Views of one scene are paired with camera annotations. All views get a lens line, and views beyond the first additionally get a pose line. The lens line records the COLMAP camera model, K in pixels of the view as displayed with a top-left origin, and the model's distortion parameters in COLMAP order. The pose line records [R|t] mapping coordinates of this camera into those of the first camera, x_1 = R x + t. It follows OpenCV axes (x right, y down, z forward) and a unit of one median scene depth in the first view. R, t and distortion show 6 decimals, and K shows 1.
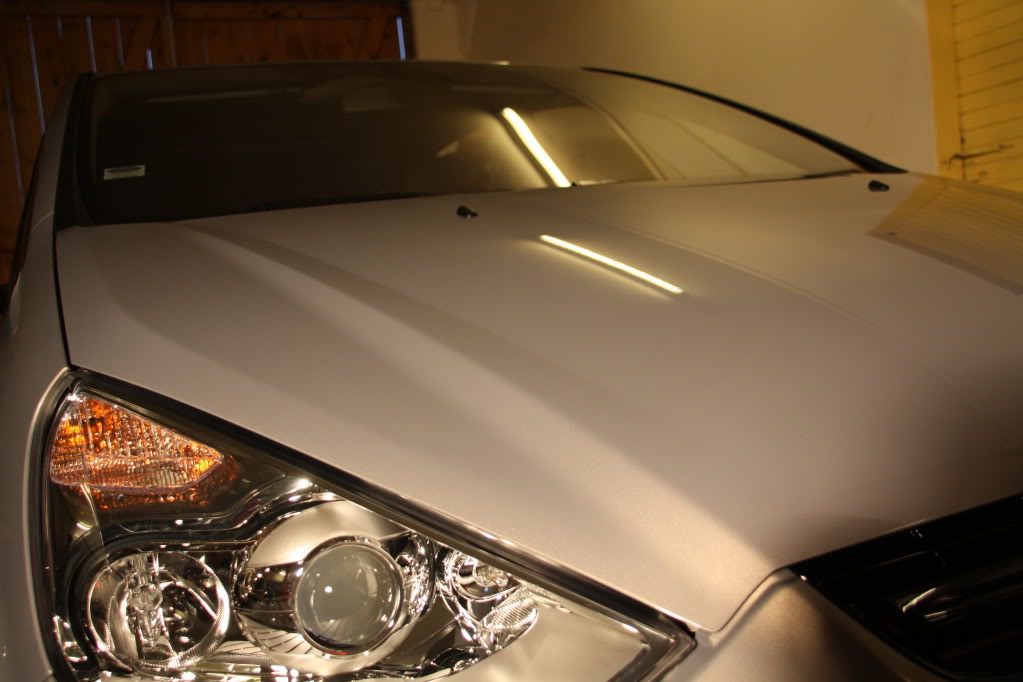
lens RADIAL K [[942.3, 0, 515.6], [0, 942.3, 355.9], [0, 0, 1]] dist [-0.165565, 0.211632]
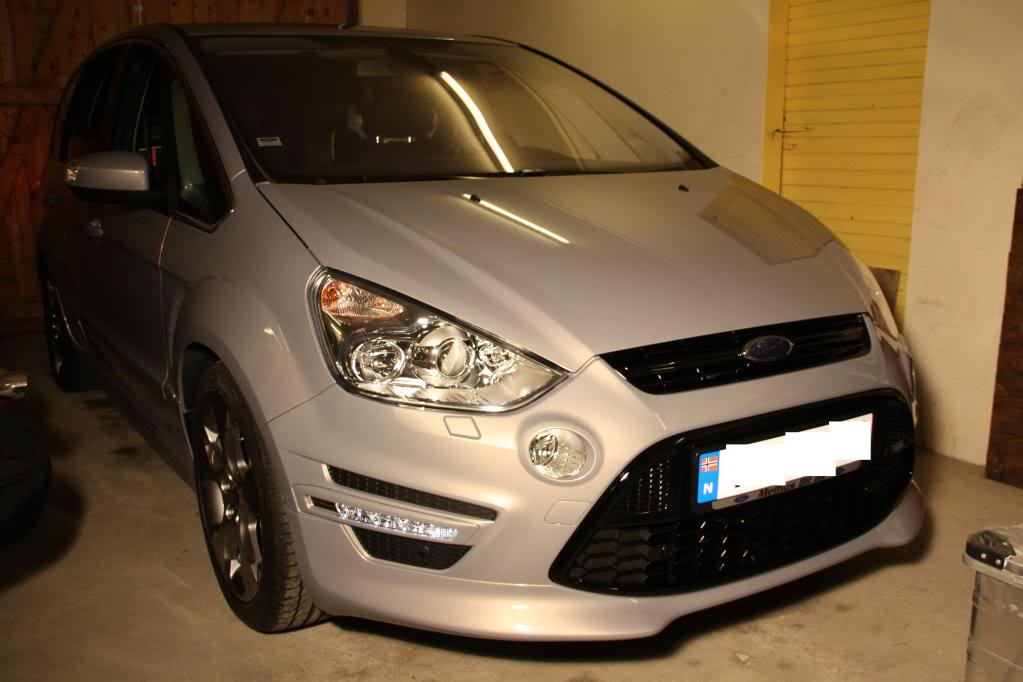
lens RADIAL K [[968.1, 0, 511.5], [0, 968.1, 341.0], [0, 0, 1]] dist [-0.113254, 0.209496]
pose [[0.989408, 0.070830, 0.126711, -0.347666], [-0.085776, 0.989459, 0.116675, -0.152052], [-0.117111, -0.126308, 0.985054, -1.825196]]
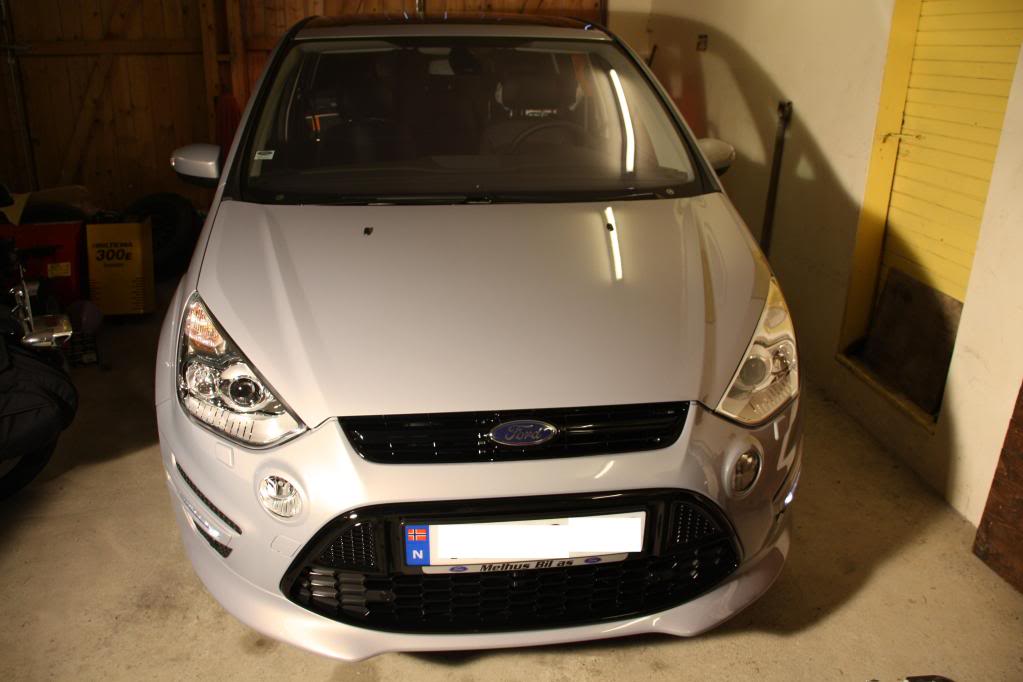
lens RADIAL K [[842.9, 0, 511.5], [0, 842.9, 341.0], [0, 0, 1]] dist [-0.181646, 0.148785]
pose [[0.944573, 0.217359, -0.246043, 1.330787], [-0.139493, 0.944143, 0.298555, -0.882411], [0.297193, -0.247686, 0.922132, -1.355722]]
